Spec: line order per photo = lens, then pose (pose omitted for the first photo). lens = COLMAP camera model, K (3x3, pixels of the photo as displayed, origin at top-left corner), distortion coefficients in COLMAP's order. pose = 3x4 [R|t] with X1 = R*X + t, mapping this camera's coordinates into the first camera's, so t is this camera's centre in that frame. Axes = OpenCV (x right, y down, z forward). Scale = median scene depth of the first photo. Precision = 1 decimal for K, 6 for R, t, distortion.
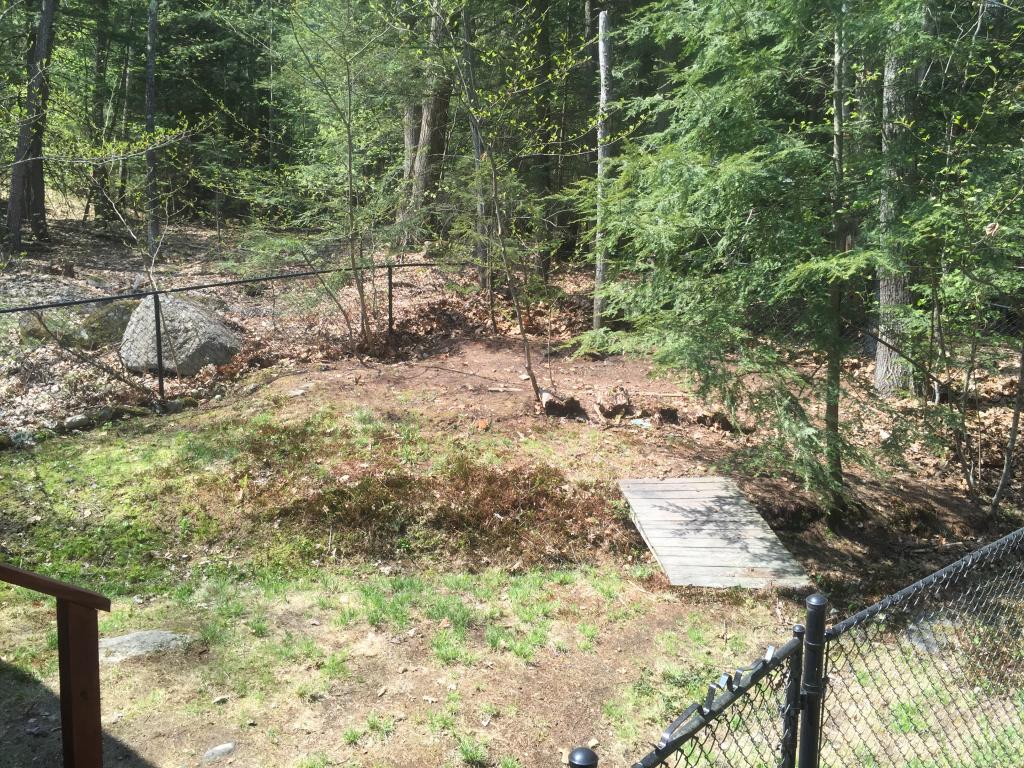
lens RADIAL K [[840.4, 0, 512.0], [0, 840.4, 384.0], [0, 0, 1]] dist [0.085076, -0.143390]
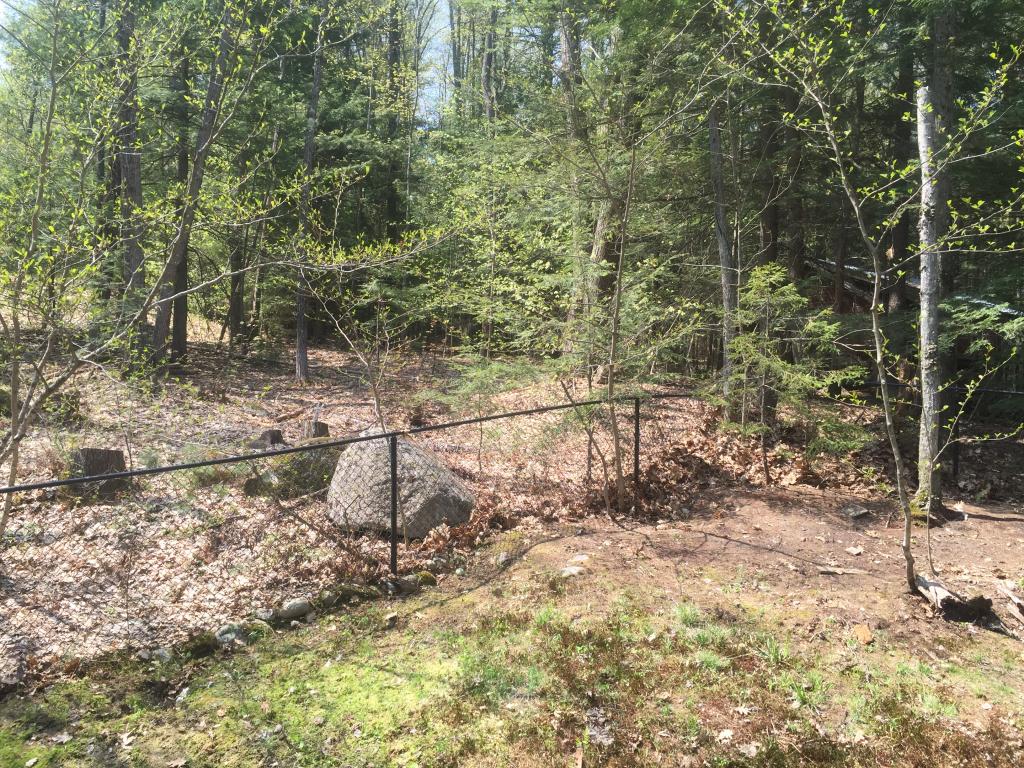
lens RADIAL K [[840.4, 0, 512.0], [0, 840.4, 384.0], [0, 0, 1]] dist [0.085076, -0.143390]
pose [[0.995442, 0.007829, -0.095042, -0.219926], [-0.021405, 0.989537, -0.142681, -0.041825], [0.092931, 0.144066, 0.985195, 0.224452]]
